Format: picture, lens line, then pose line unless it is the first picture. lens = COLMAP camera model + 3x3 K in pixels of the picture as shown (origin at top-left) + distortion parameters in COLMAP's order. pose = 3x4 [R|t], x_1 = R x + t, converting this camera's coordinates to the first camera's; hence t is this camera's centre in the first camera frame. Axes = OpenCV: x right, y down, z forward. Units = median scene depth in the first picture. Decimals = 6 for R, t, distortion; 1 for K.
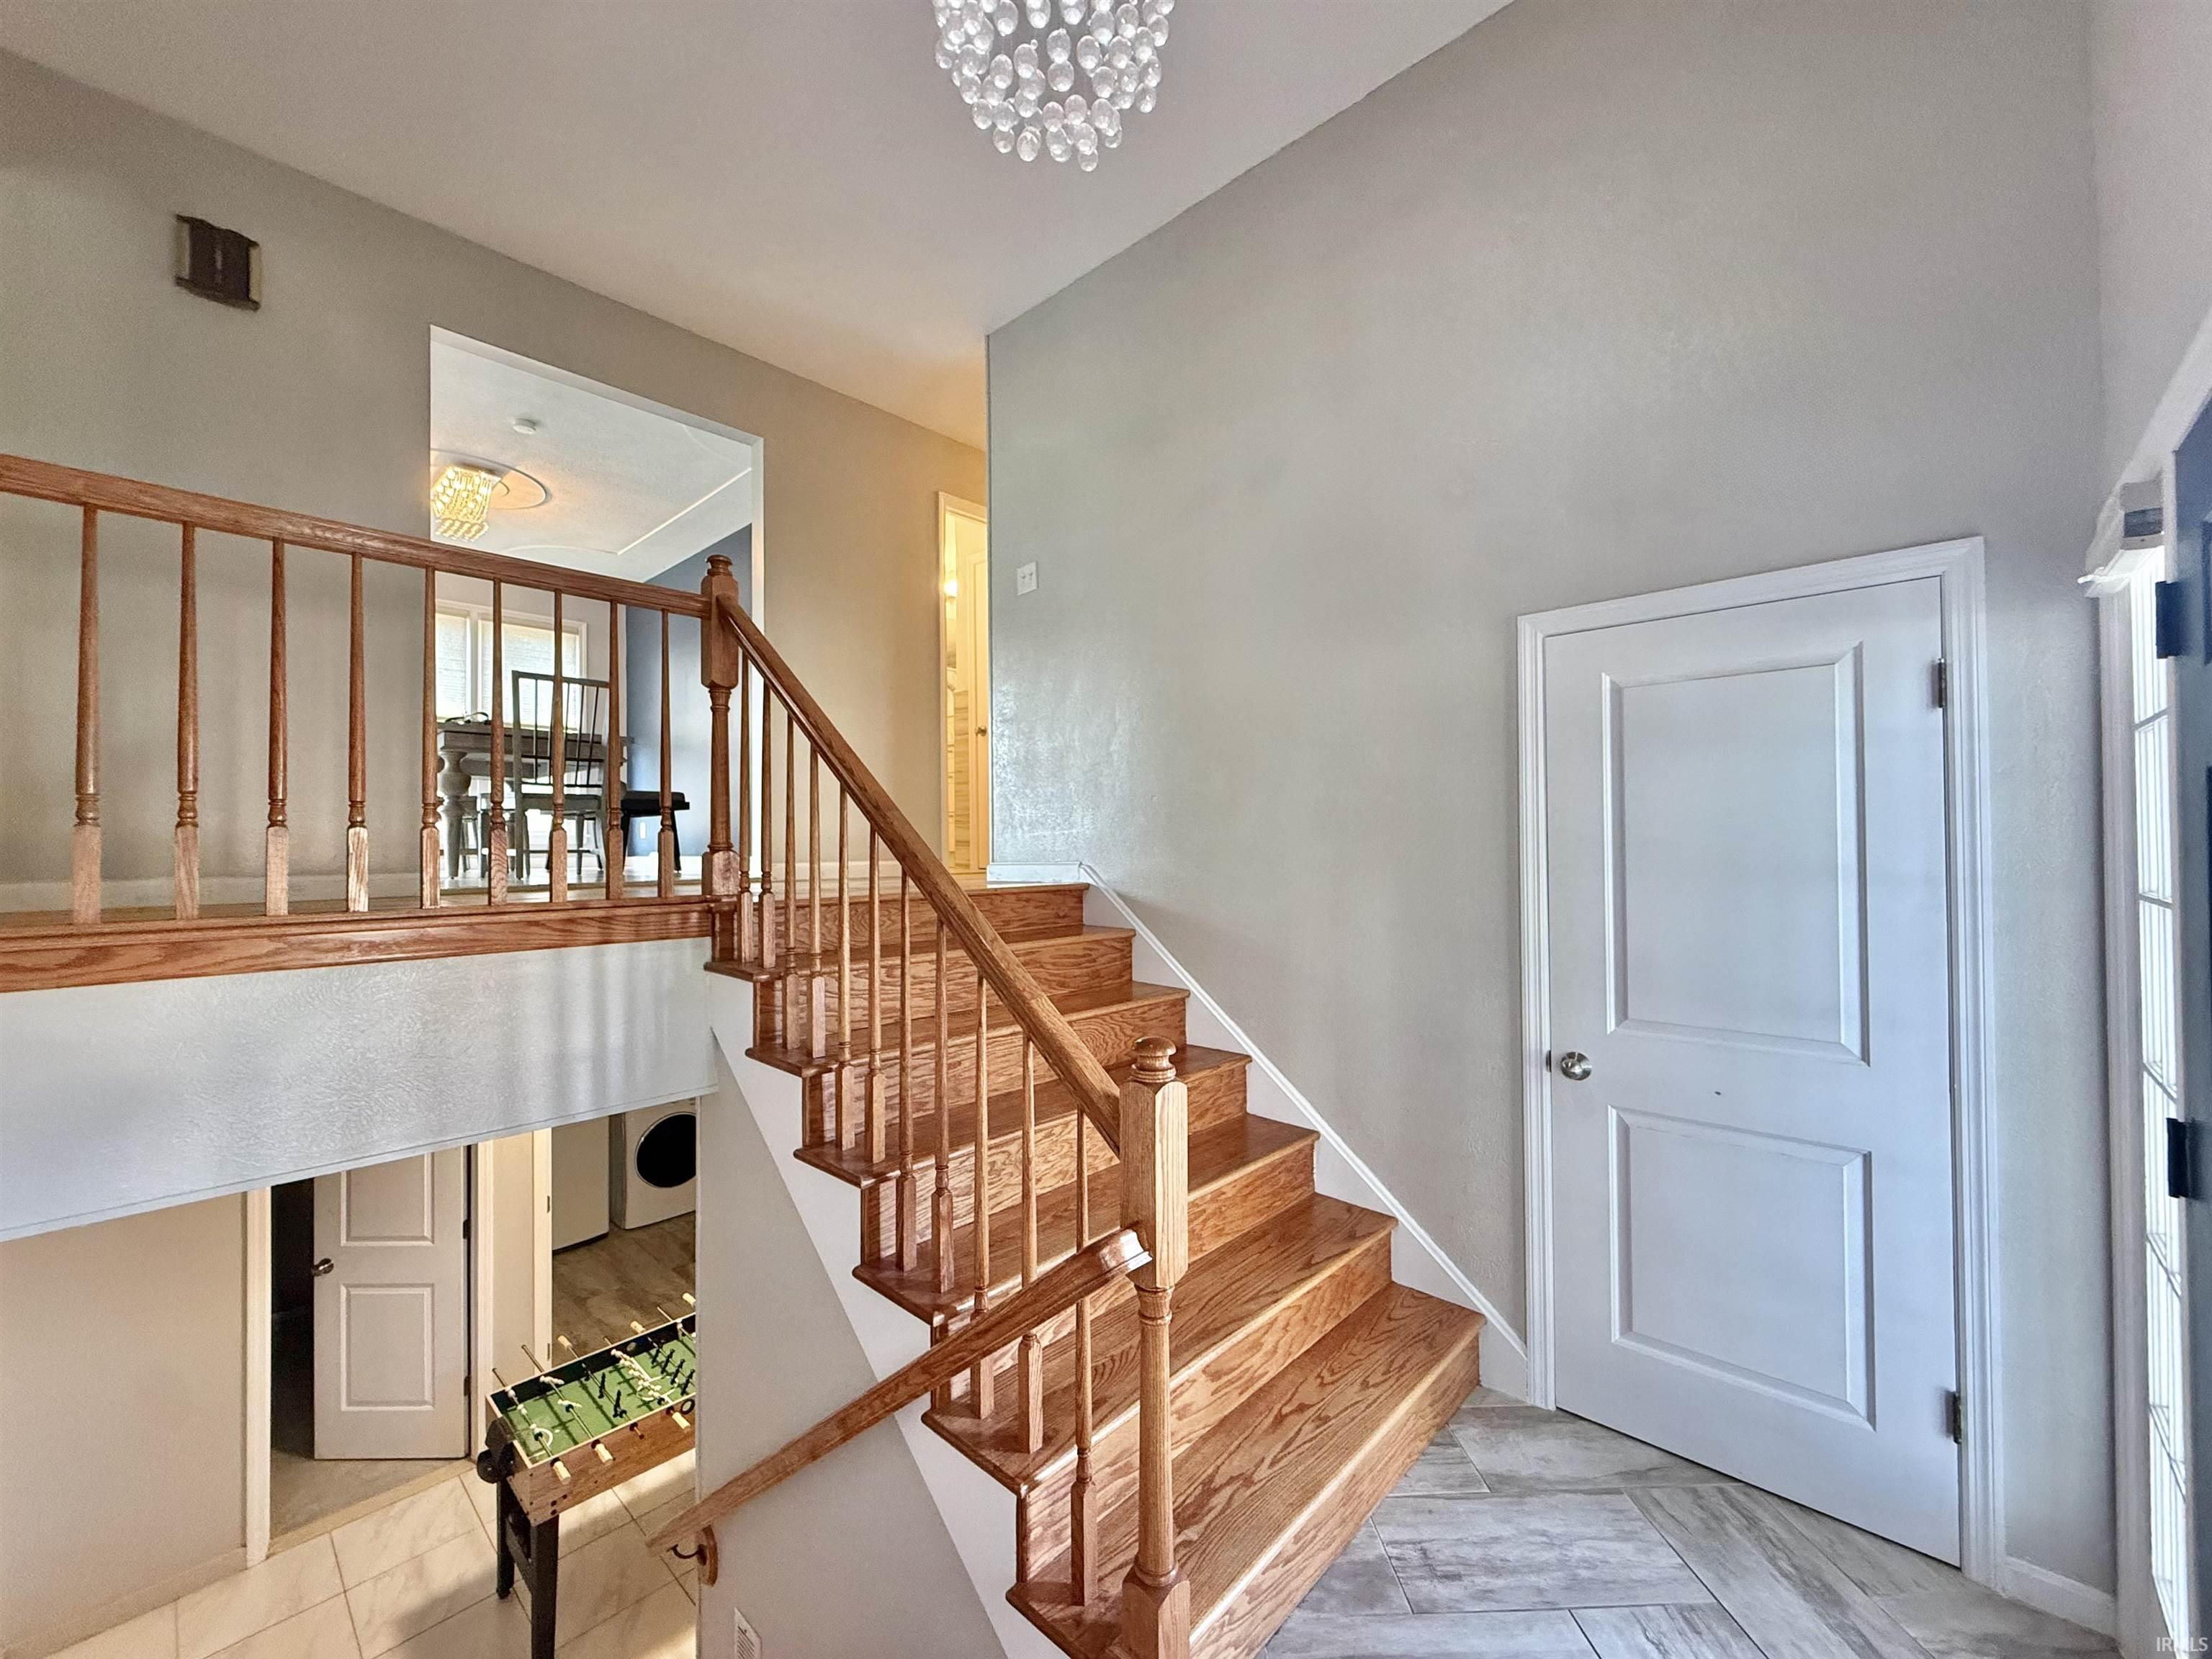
lens RADIAL K [[883.8, 0, 1107.5], [0, 883.8, 831.9], [0, 0, 1]] dist [0.001016, -0.000051]
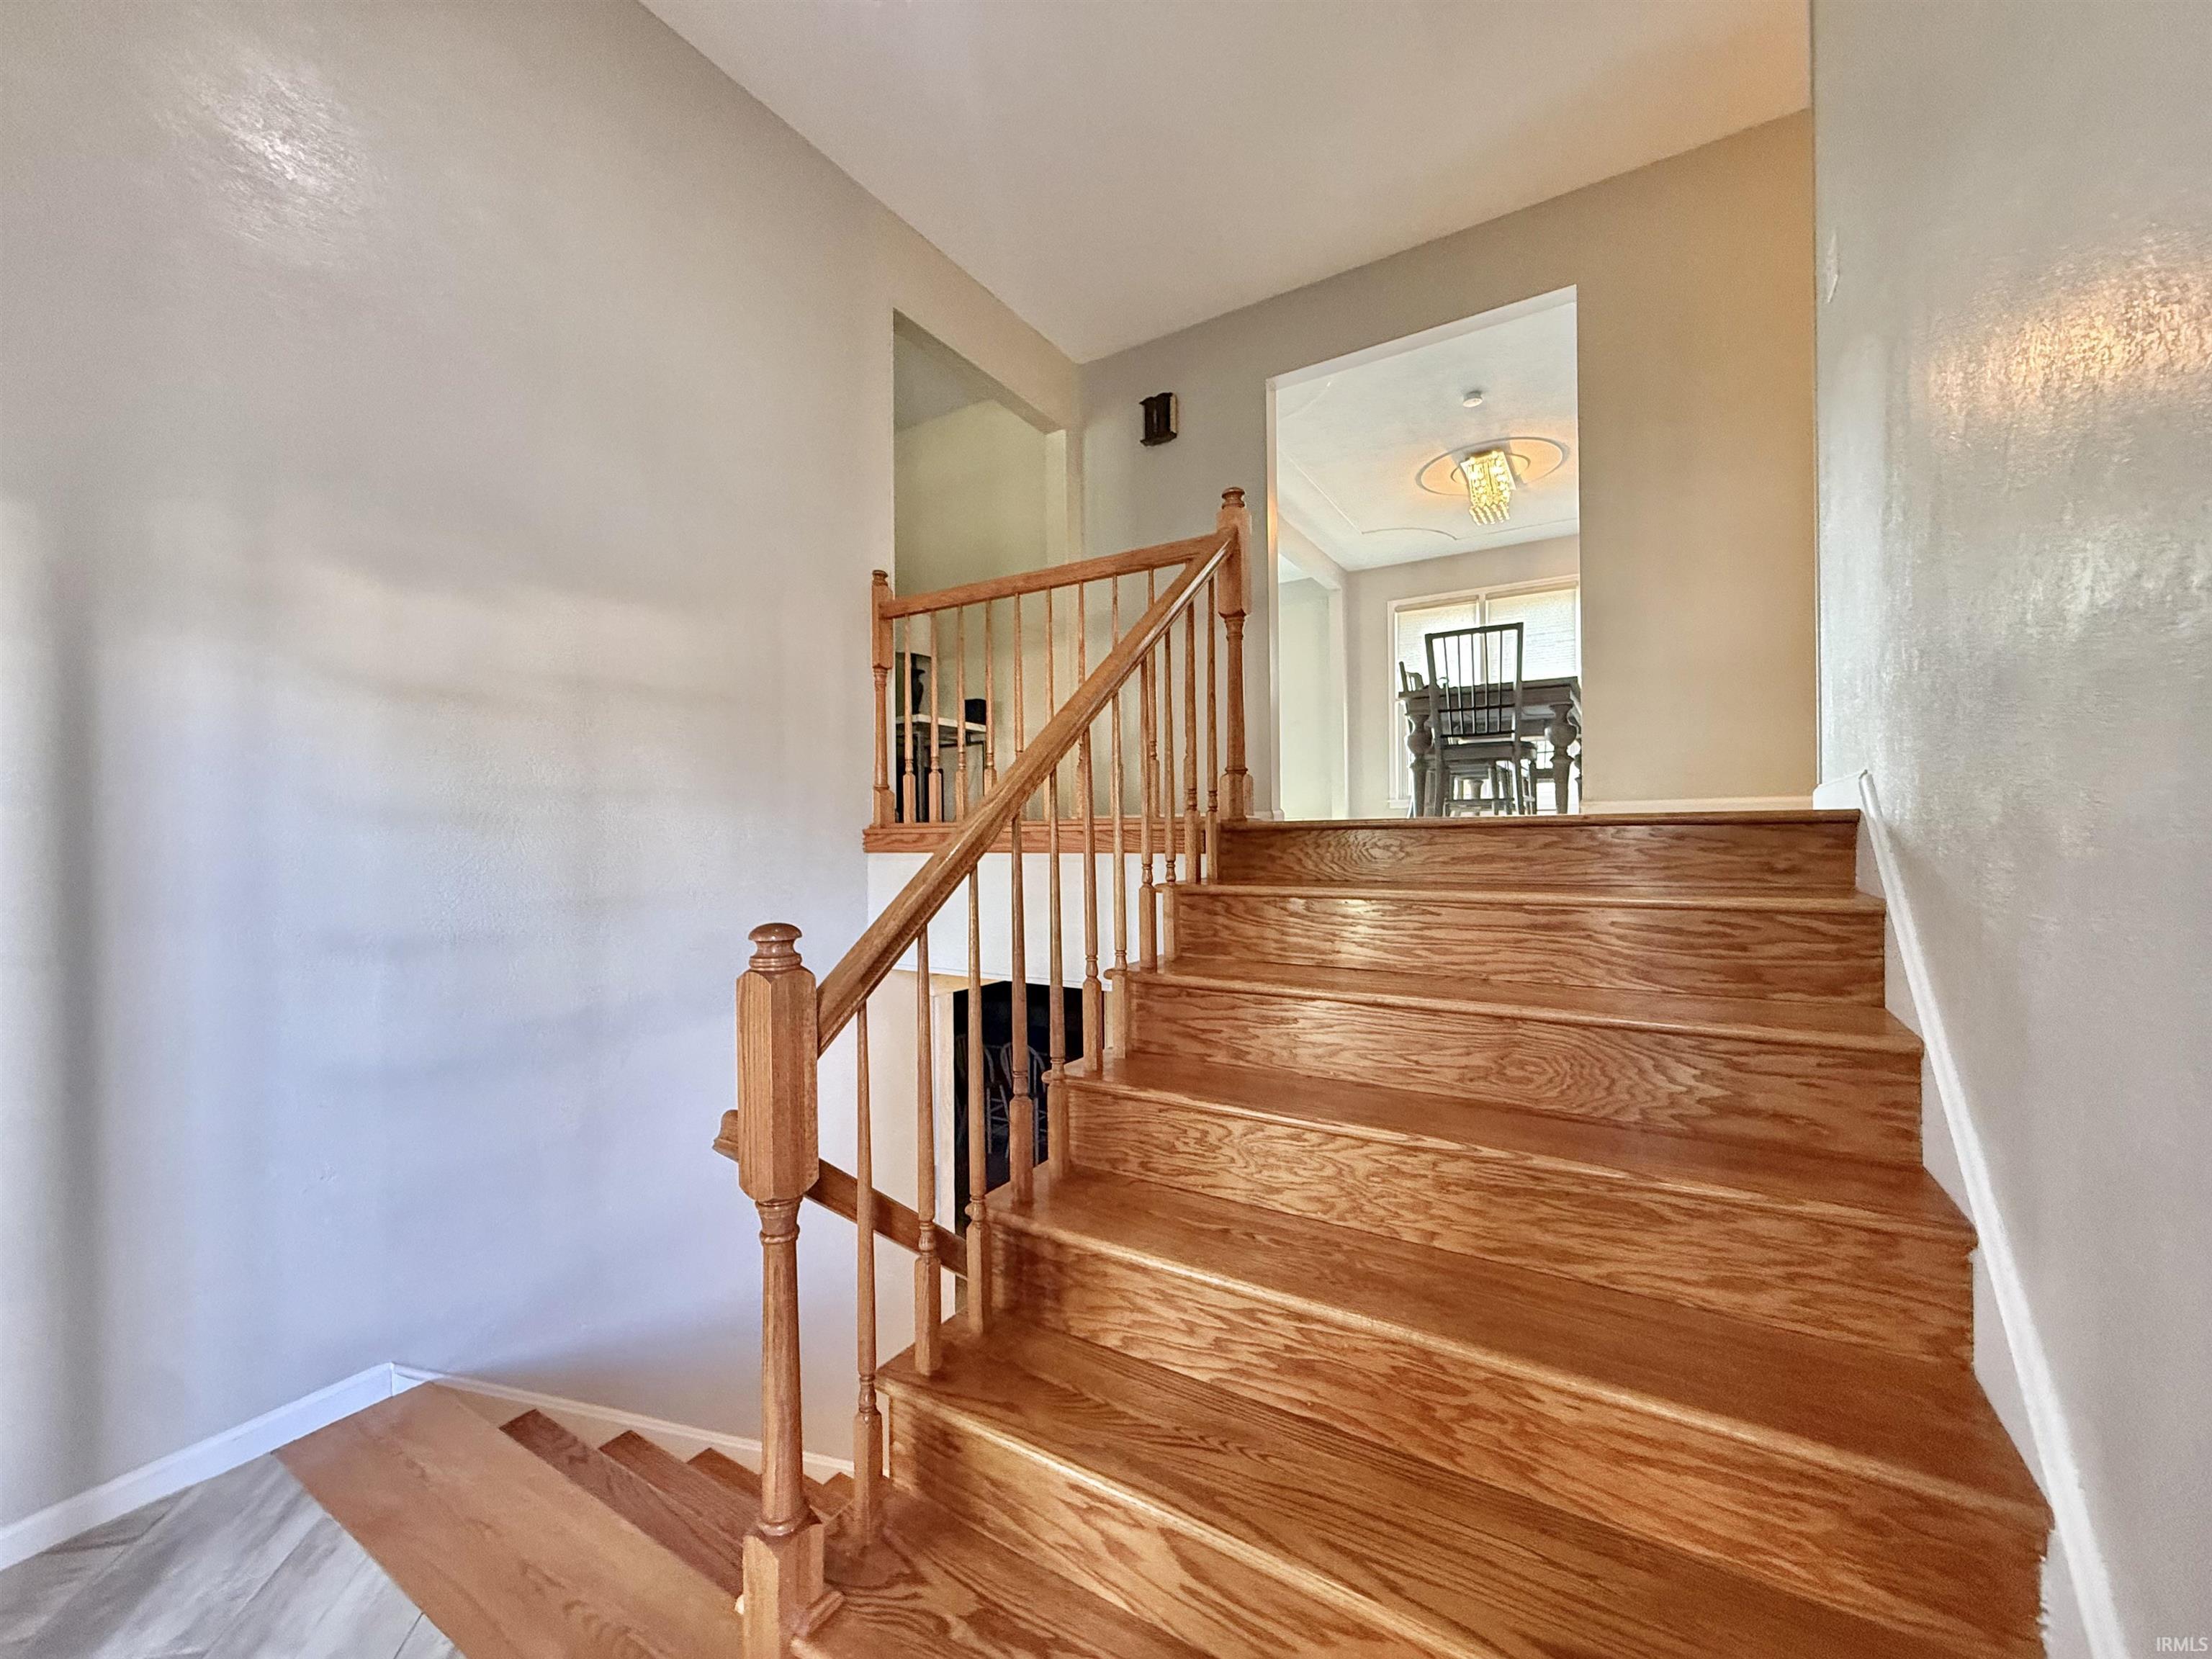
lens RADIAL K [[883.8, 0, 1108.2], [0, 883.8, 829.2], [0, 0, 1]] dist [0.001016, -0.000051]
pose [[0.161115, 0.000033, -0.986936, 0.534689], [0.014522, 0.999892, 0.002405, 0.082227], [0.986829, -0.014719, 0.161097, 0.645673]]
